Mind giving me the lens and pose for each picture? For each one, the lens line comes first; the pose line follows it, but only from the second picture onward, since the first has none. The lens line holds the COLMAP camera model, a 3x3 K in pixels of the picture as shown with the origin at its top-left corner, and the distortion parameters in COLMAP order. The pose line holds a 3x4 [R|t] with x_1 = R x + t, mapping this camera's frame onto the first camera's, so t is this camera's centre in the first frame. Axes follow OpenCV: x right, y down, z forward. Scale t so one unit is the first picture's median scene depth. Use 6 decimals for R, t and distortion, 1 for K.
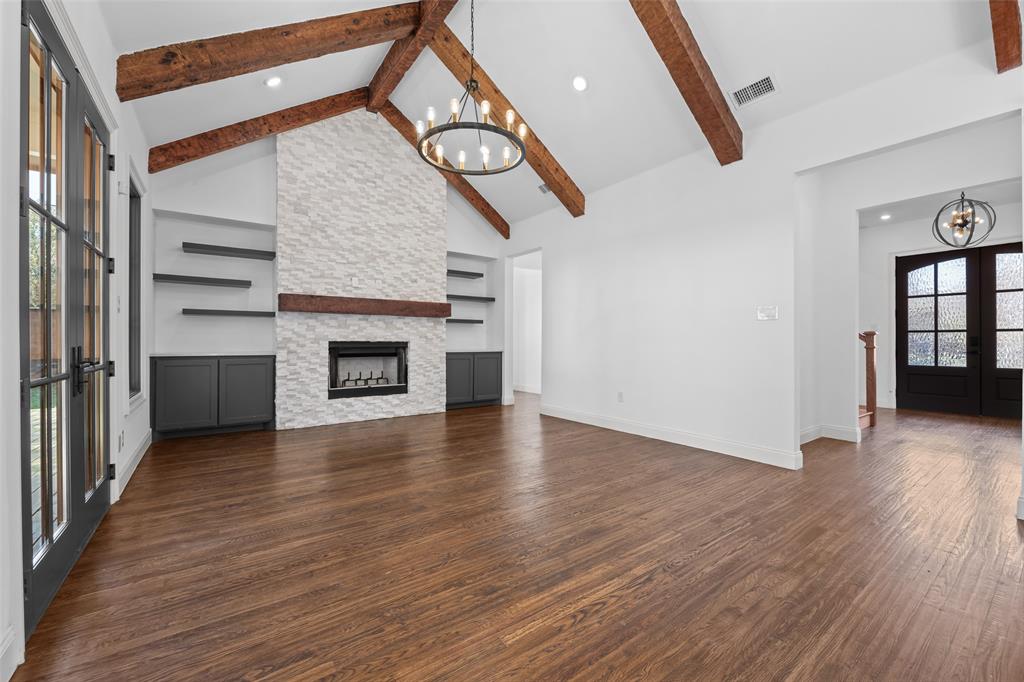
lens RADIAL K [[411.2, 0, 518.7], [0, 411.2, 342.1], [0, 0, 1]] dist [0.003573, -0.000484]
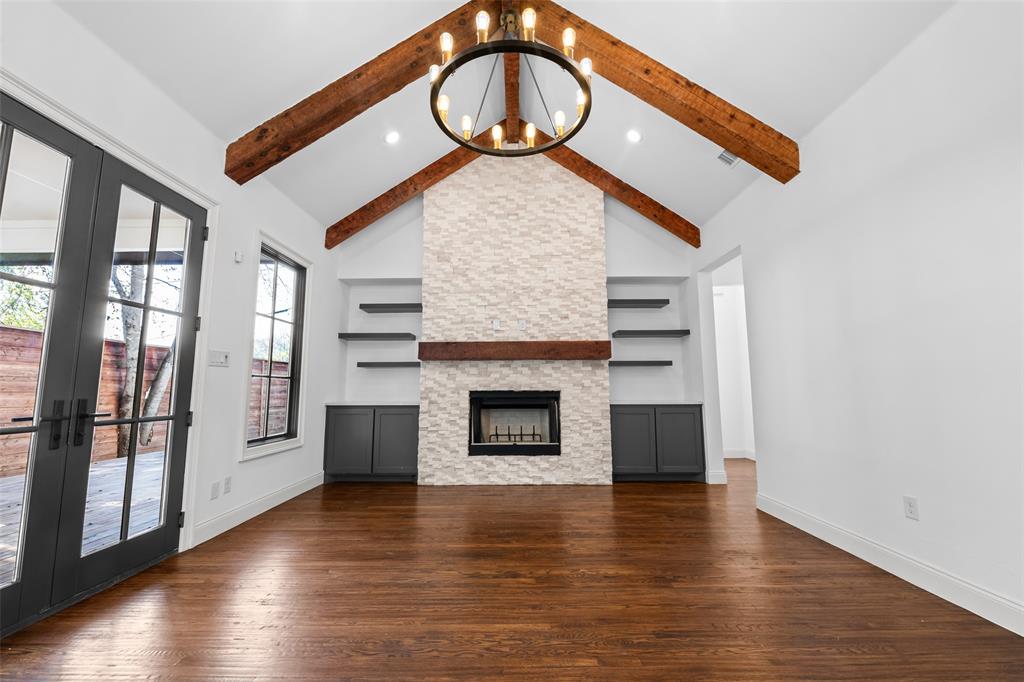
lens RADIAL K [[411.2, 0, 507.5], [0, 411.2, 340.6], [0, 0, 1]] dist [0.003573, -0.000484]
pose [[0.801353, -0.077133, -0.593199, 0.155482], [0.005254, 0.992521, -0.121959, -0.001083], [0.598169, 0.094616, 0.795765, 0.301646]]
